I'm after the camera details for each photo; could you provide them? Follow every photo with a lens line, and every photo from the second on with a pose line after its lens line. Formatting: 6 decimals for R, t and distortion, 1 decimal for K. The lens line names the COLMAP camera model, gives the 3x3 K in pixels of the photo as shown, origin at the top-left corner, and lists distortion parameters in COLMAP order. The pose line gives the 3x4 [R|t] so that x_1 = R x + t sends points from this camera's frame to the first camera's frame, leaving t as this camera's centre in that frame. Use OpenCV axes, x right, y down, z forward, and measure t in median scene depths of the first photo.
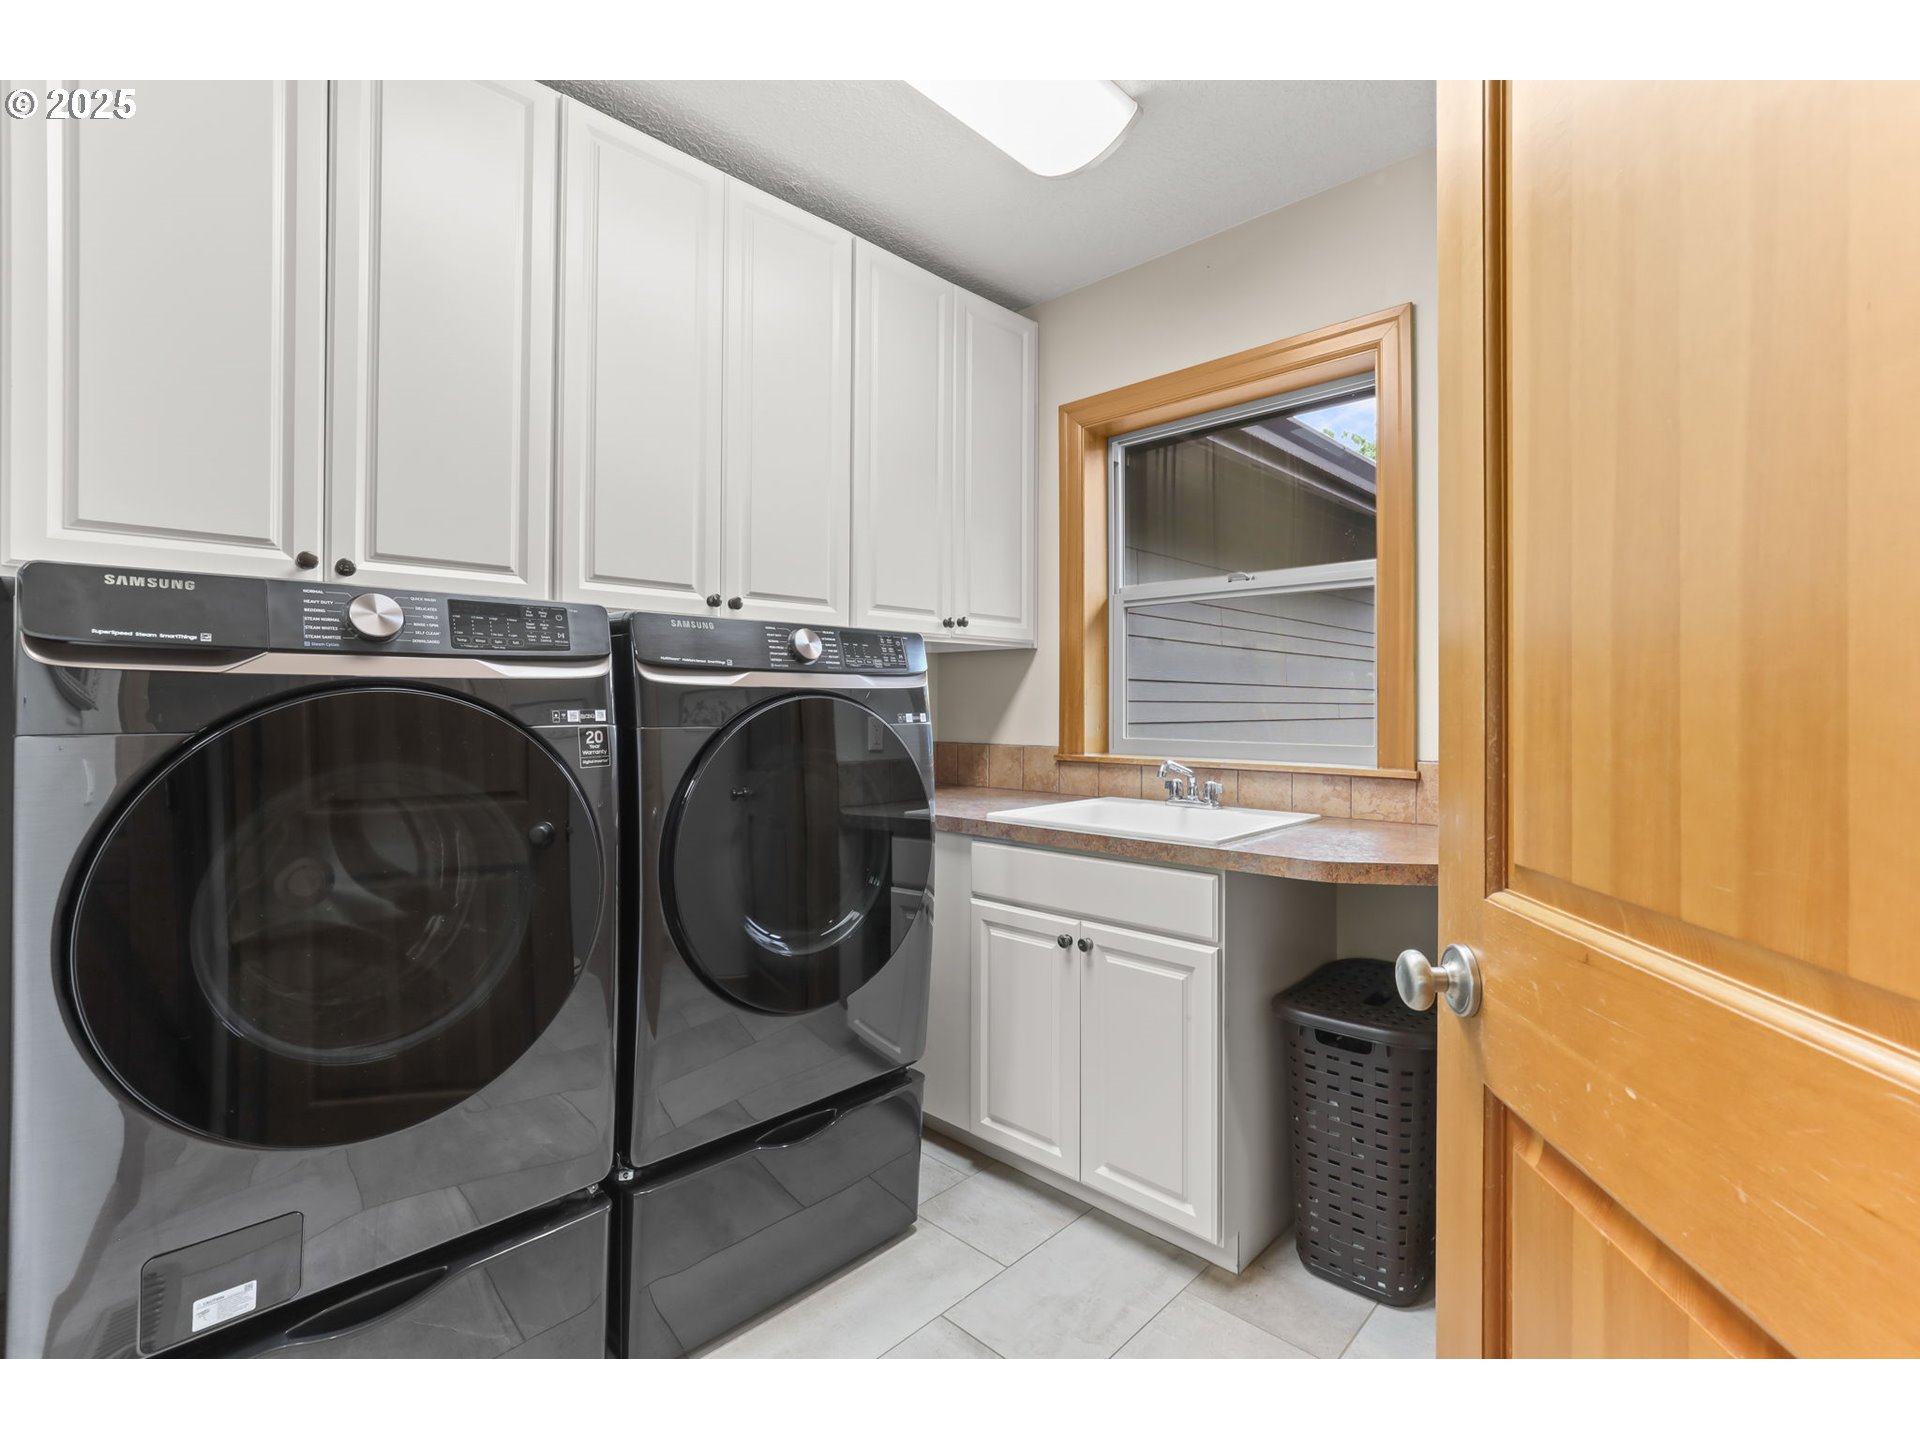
lens RADIAL K [[900.0, 0, 952.0], [0, 900.0, 714.2], [0, 0, 1]] dist [-0.003675, 0.006021]
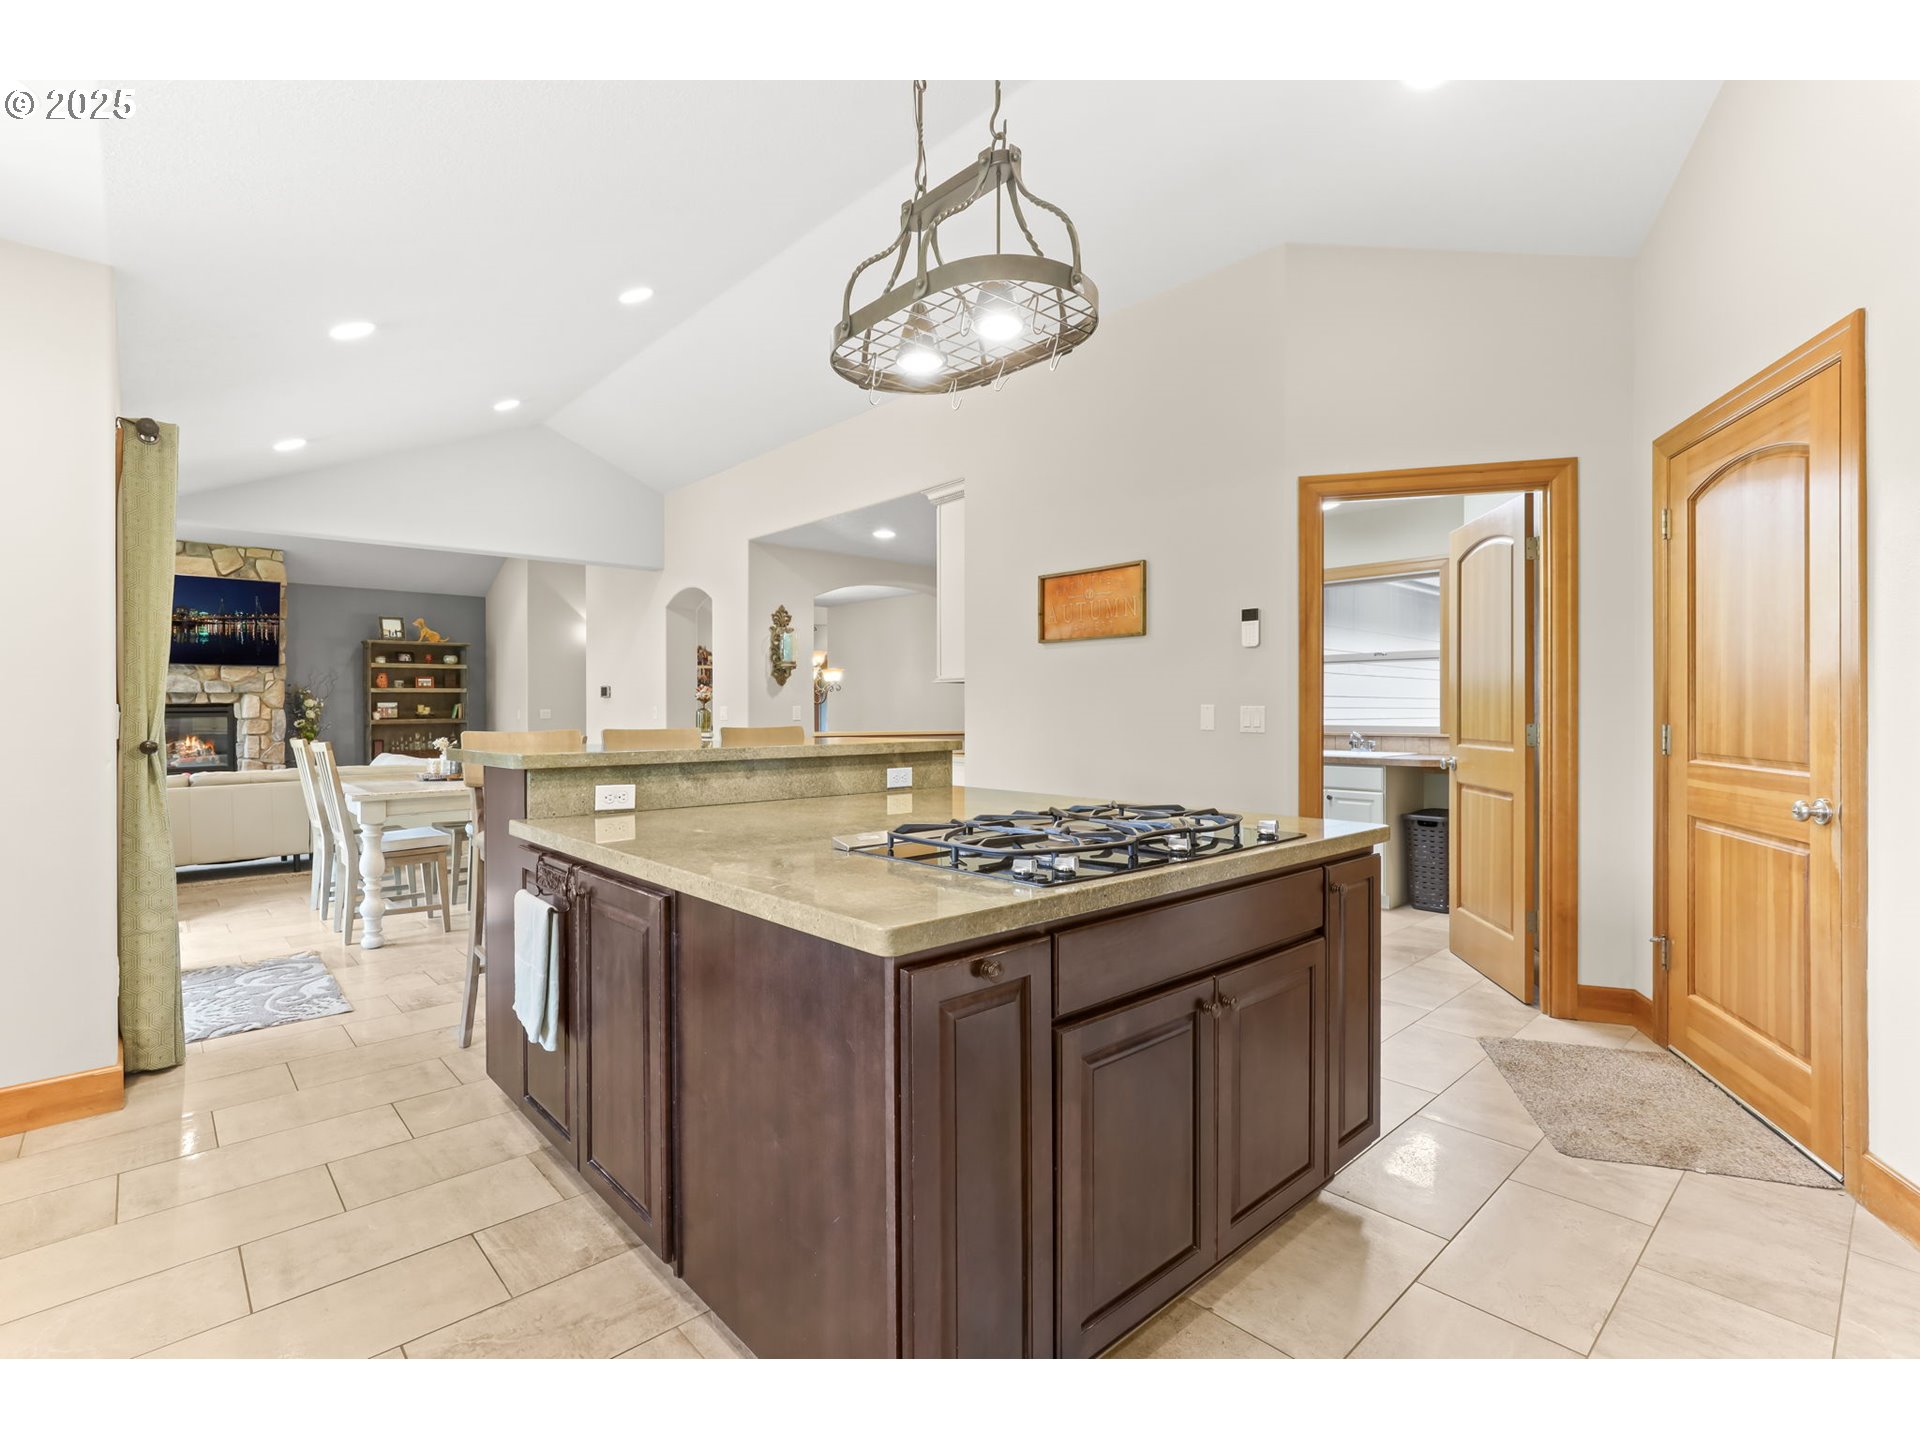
lens RADIAL K [[900.0, 0, 952.0], [0, 900.0, 714.2], [0, 0, 1]] dist [-0.003675, 0.006021]
pose [[0.997917, -0.001778, -0.064484, -0.919735], [0.001420, 0.999983, -0.005605, 0.018372], [0.064493, 0.005502, 0.997903, -2.023358]]
